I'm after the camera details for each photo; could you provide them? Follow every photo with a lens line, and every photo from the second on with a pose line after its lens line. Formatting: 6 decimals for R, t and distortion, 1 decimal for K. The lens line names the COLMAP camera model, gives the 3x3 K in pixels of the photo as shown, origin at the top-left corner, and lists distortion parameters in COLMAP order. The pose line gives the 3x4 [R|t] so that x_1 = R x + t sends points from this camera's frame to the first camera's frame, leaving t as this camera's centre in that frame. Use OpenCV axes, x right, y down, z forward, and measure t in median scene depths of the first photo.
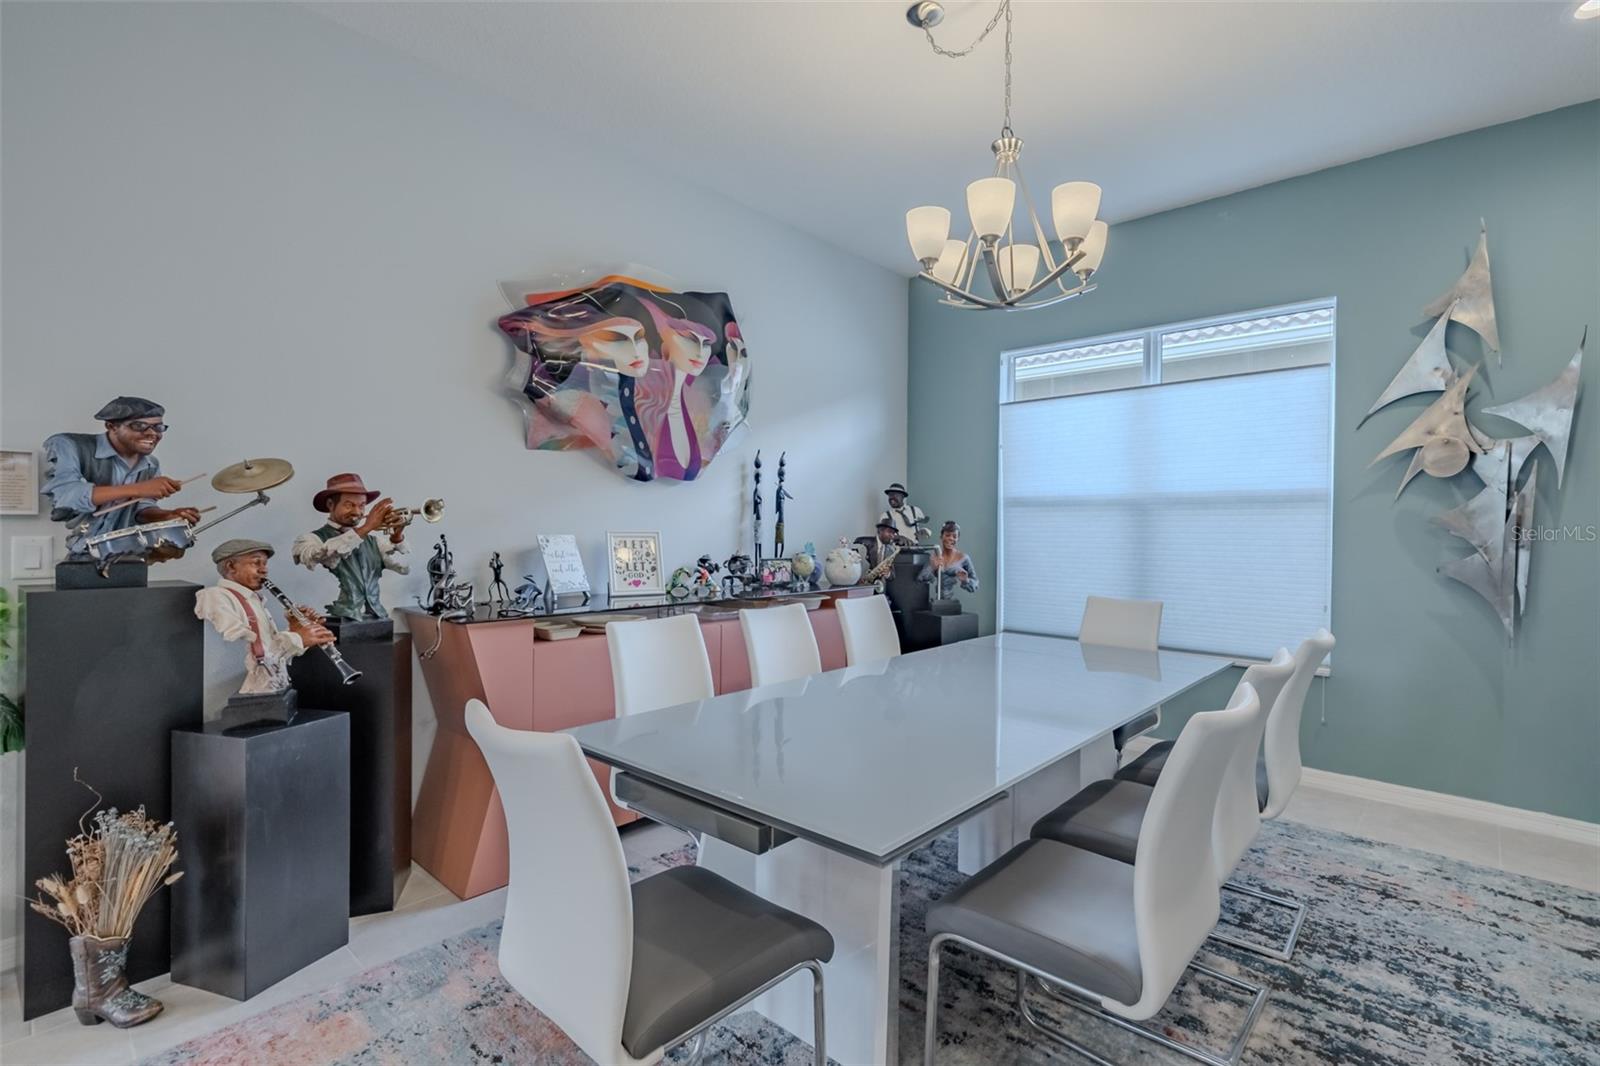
lens RADIAL K [[726.8, 0, 856.7], [0, 726.8, 533.5], [0, 0, 1]] dist [-0.000517, -0.000237]
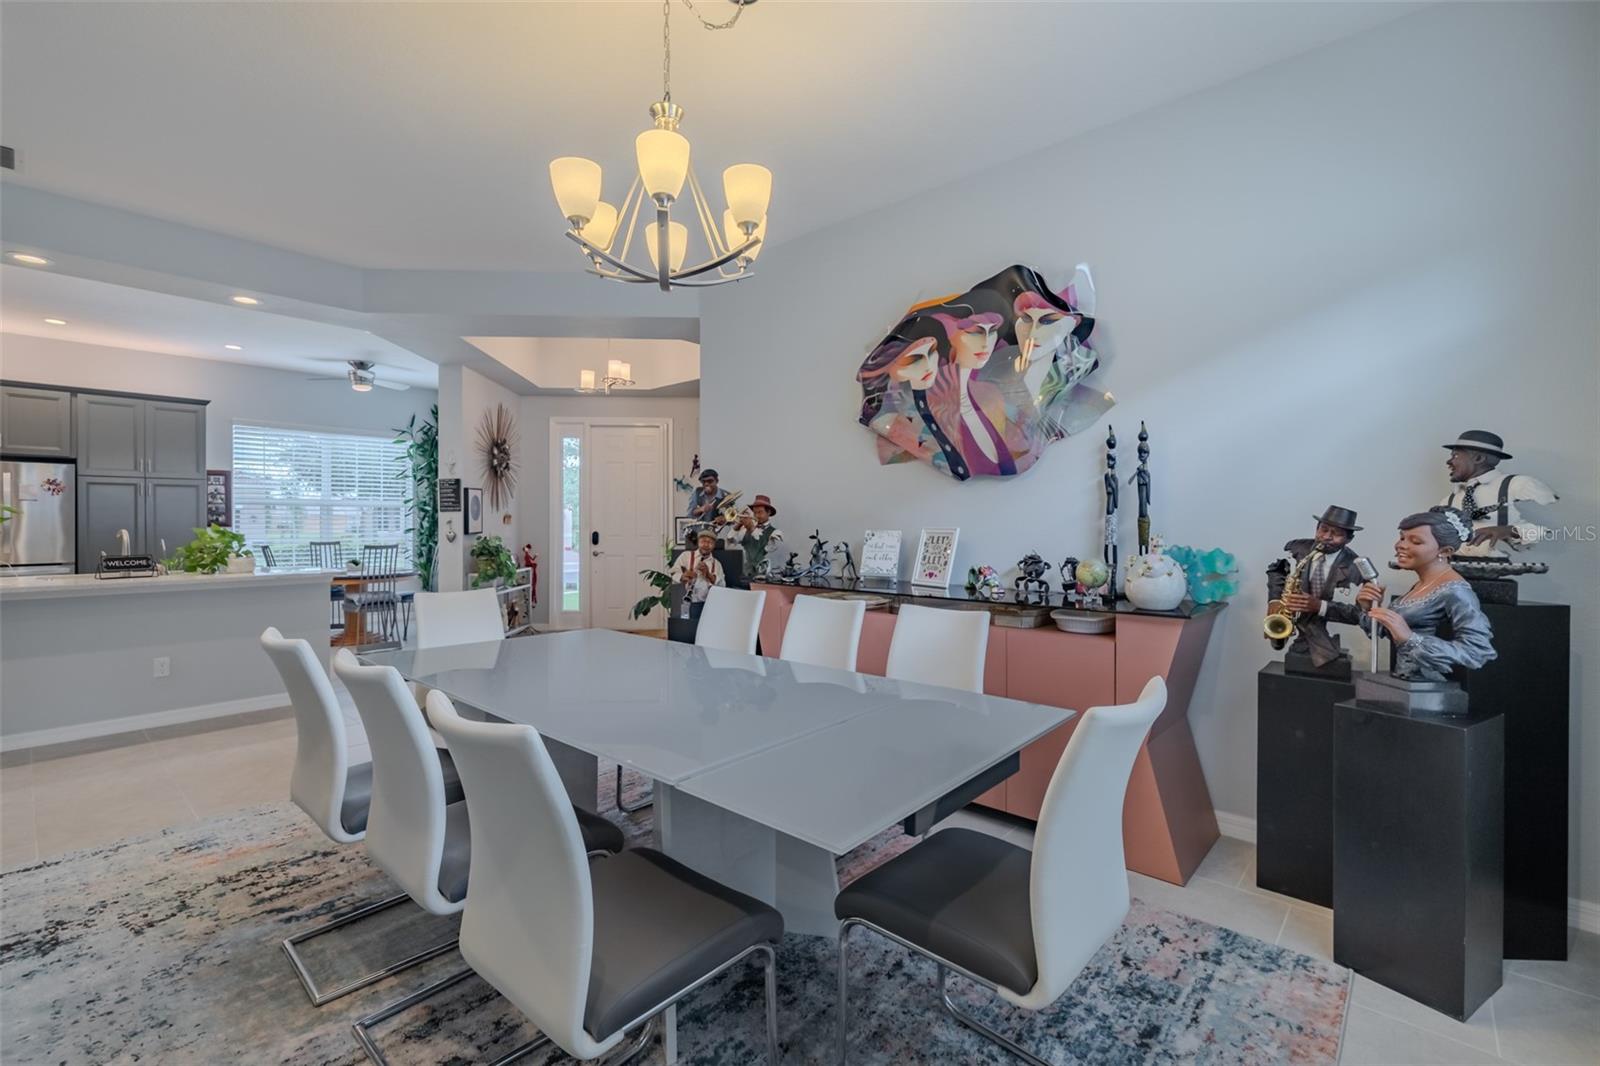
lens RADIAL K [[699.1, 0, 798.9], [0, 699.1, 511.3], [0, 0, 1]] dist [-0.001002, -0.000020]
pose [[-0.028570, -0.024969, -0.999280, 0.825070], [-0.010445, 0.999641, -0.024679, 0.000316], [0.999537, 0.009732, -0.028820, 0.904713]]
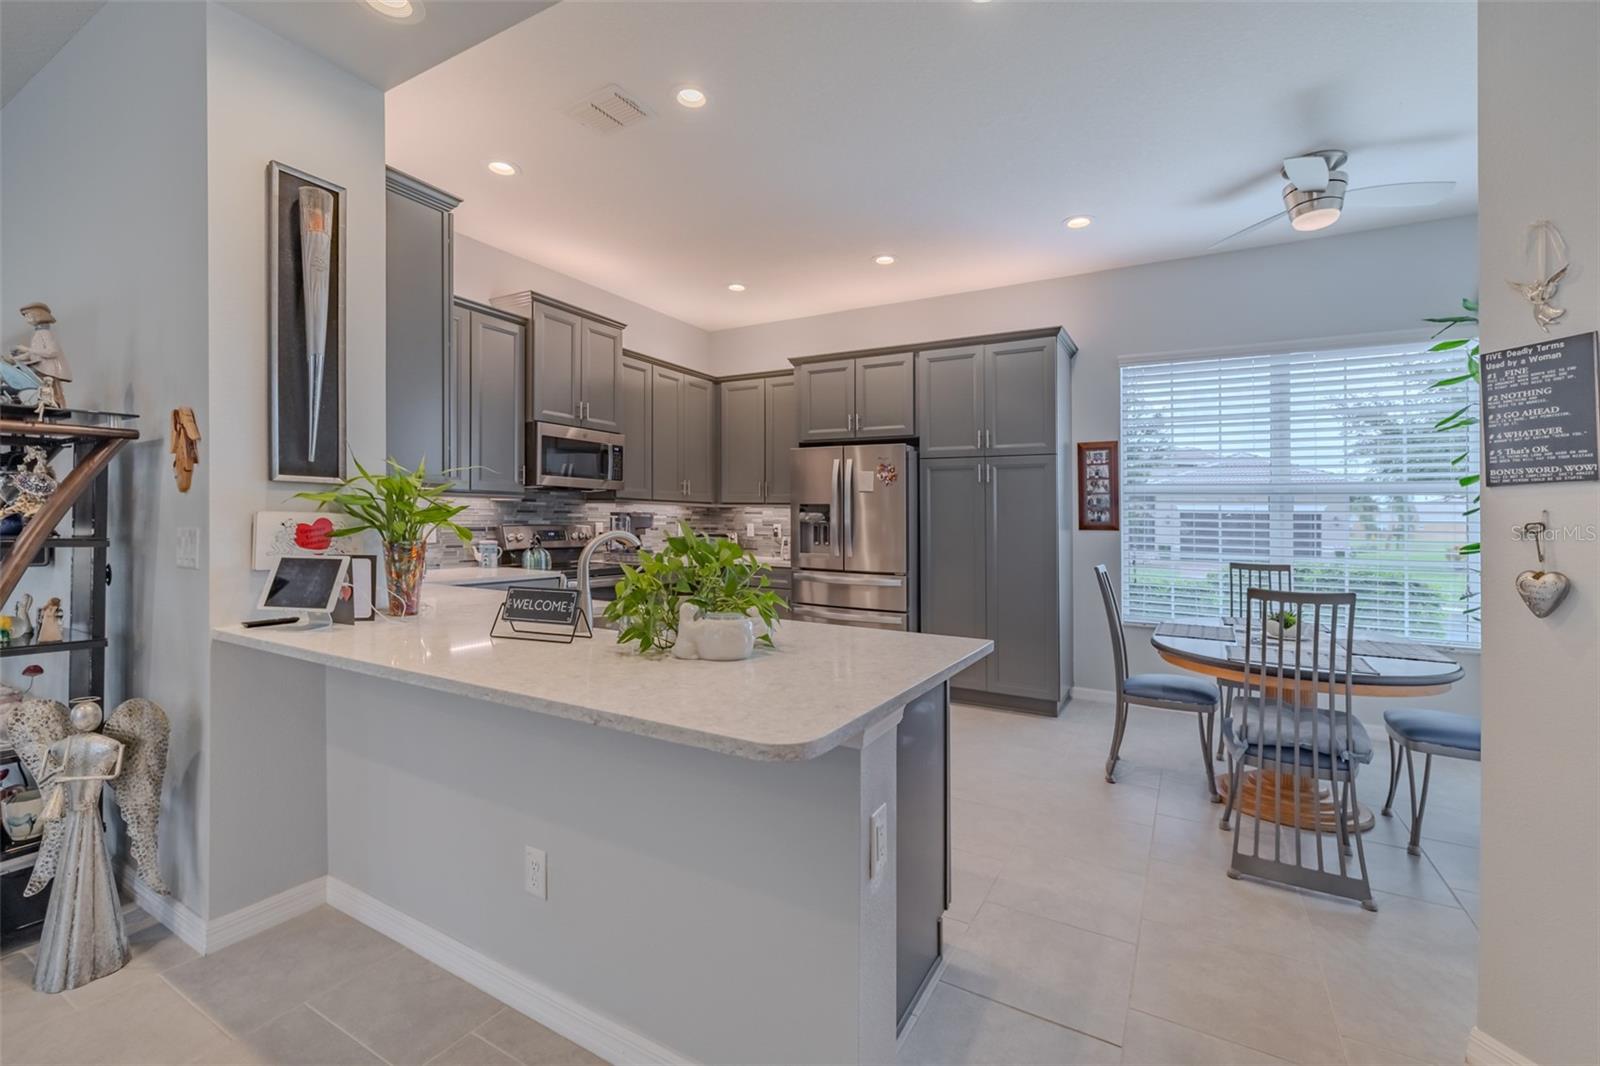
lens RADIAL K [[681.2, 0, 799.8], [0, 681.2, 506.3], [0, 0, 1]] dist [-0.000939, -0.000126]
pose [[-0.984065, -0.026951, -0.175757, -0.654212], [-0.025975, 0.999632, -0.007853, -0.007987], [0.175903, -0.003162, -0.984402, 0.172934]]
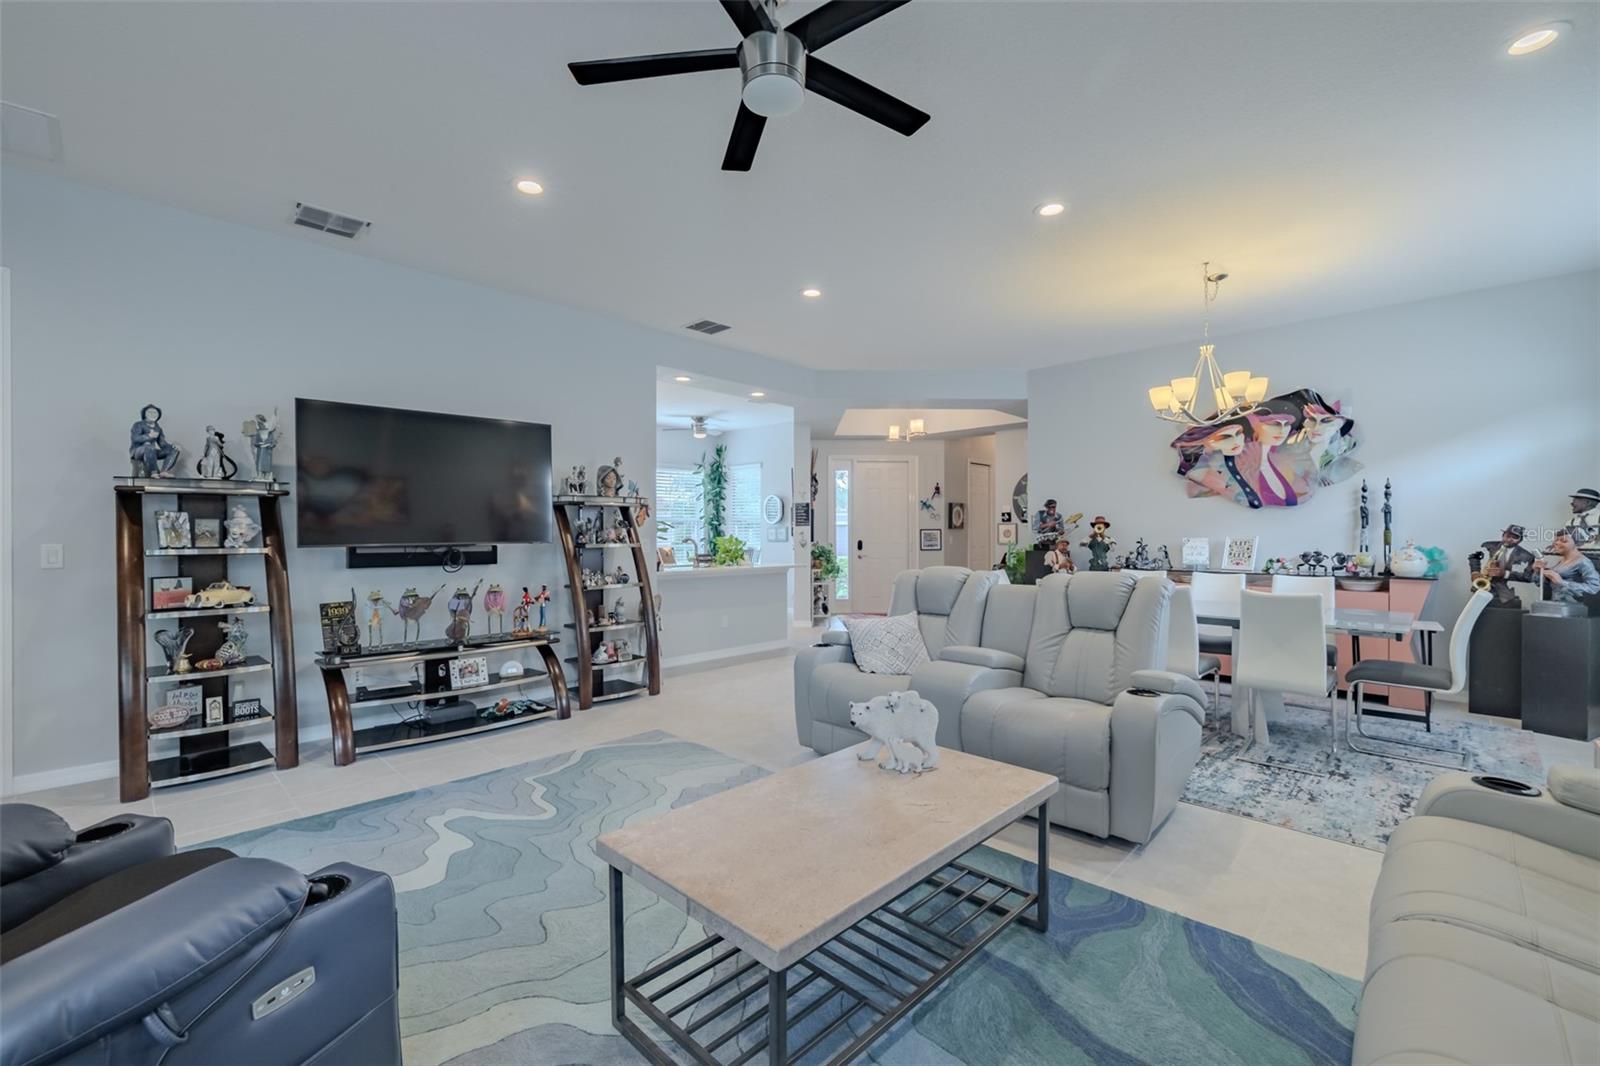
lens RADIAL K [[670.3, 0, 800.0], [0, 670.3, 532.2], [0, 0, 1]] dist [-0.001983, -0.000222]
pose [[-0.068305, -0.011221, -0.997601, 1.645571], [-0.011104, 0.999883, -0.010486, 0.019287], [0.997603, 0.010361, -0.068421, -0.017151]]
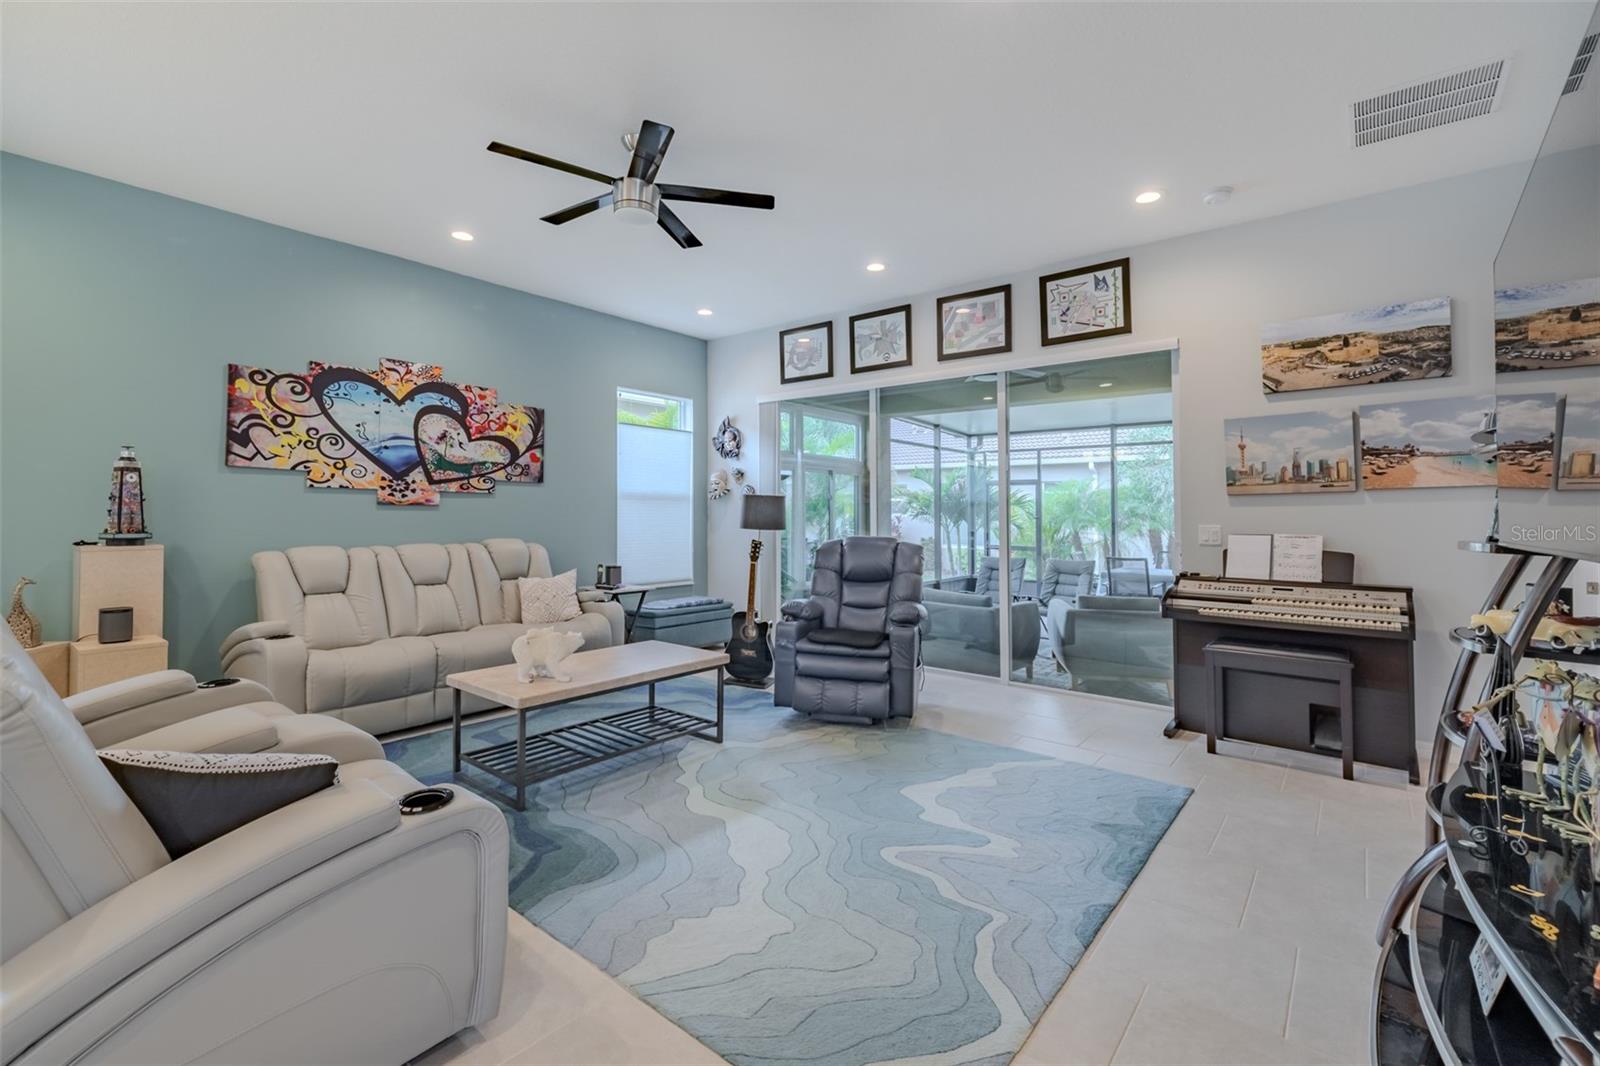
lens RADIAL K [[692.3, 0, 812.7], [0, 692.3, 500.7], [0, 0, 1]] dist [-0.000760, -0.000120]
pose [[-0.031454, 0.010107, 0.999454, -0.135841], [0.005446, 0.999936, -0.009941, 0.004395], [-0.999490, 0.005131, -0.031507, -0.328007]]
